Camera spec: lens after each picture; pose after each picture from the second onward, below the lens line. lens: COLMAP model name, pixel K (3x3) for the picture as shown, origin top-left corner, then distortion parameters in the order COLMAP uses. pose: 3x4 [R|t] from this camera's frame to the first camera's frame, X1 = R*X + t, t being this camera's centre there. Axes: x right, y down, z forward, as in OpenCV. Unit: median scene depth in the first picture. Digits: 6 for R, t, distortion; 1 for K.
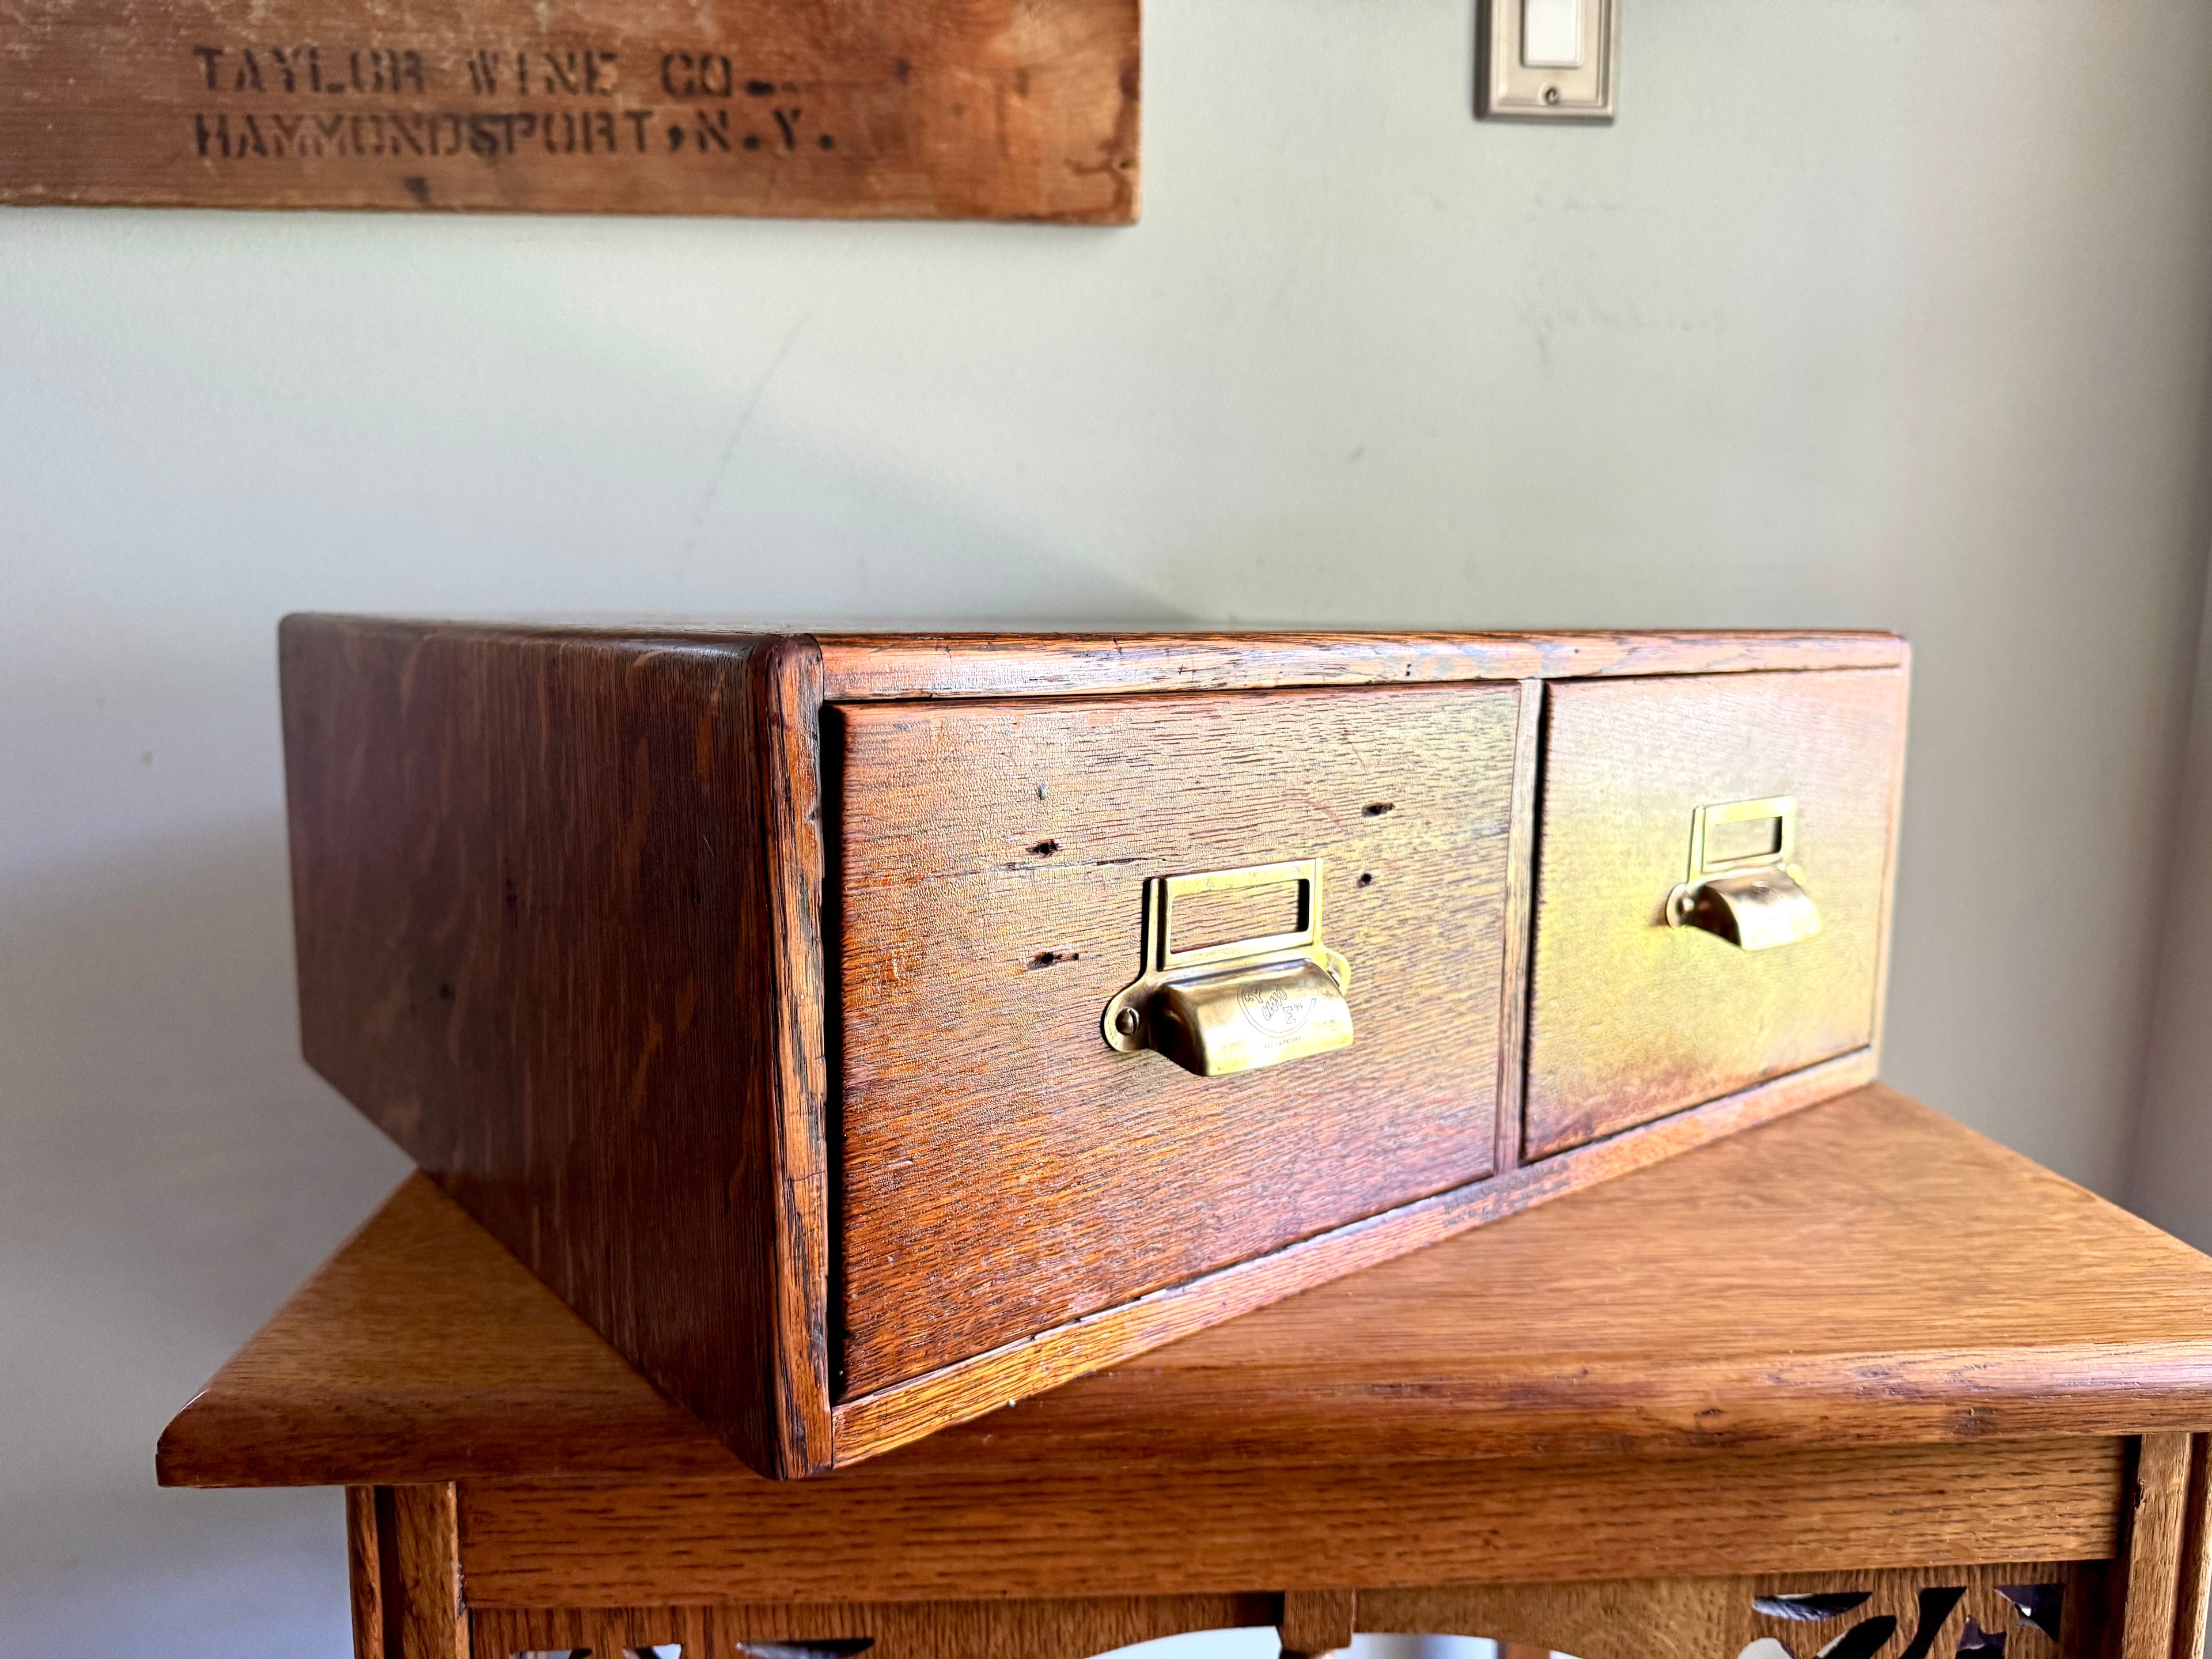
lens RADIAL K [[1615.6, 0, 1105.9], [0, 1615.6, 833.1], [0, 0, 1]] dist [-0.027569, 0.011200]
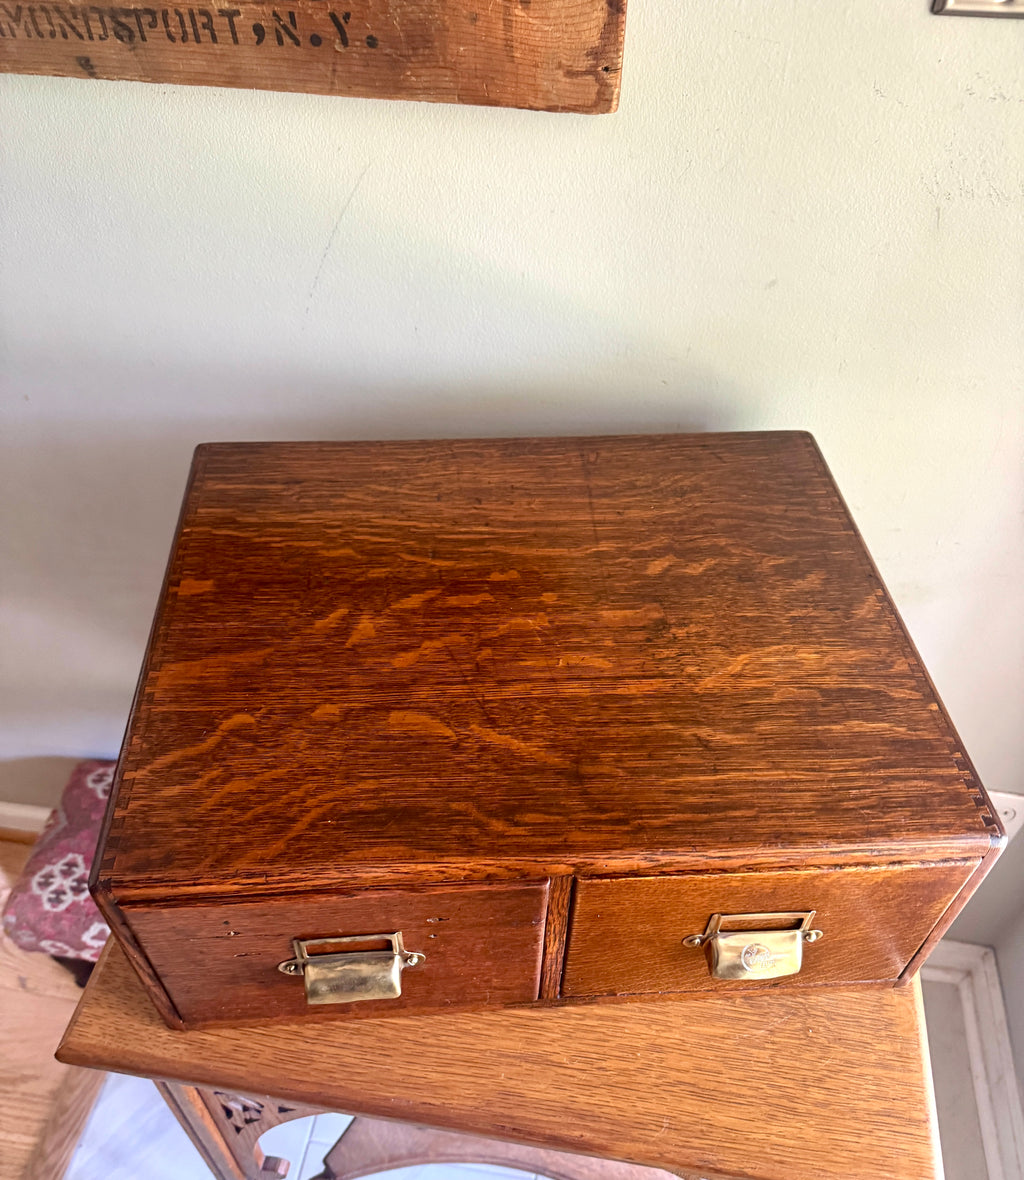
lens RADIAL K [[984.5, 0, 507.7], [0, 984.5, 682.4], [0, 0, 1]] dist [-0.011236, -0.002210]
pose [[0.971976, 0.179575, -0.151710, 0.266409], [-0.040993, 0.764938, 0.642798, -1.051550], [0.231479, -0.618565, 0.750862, 0.255586]]
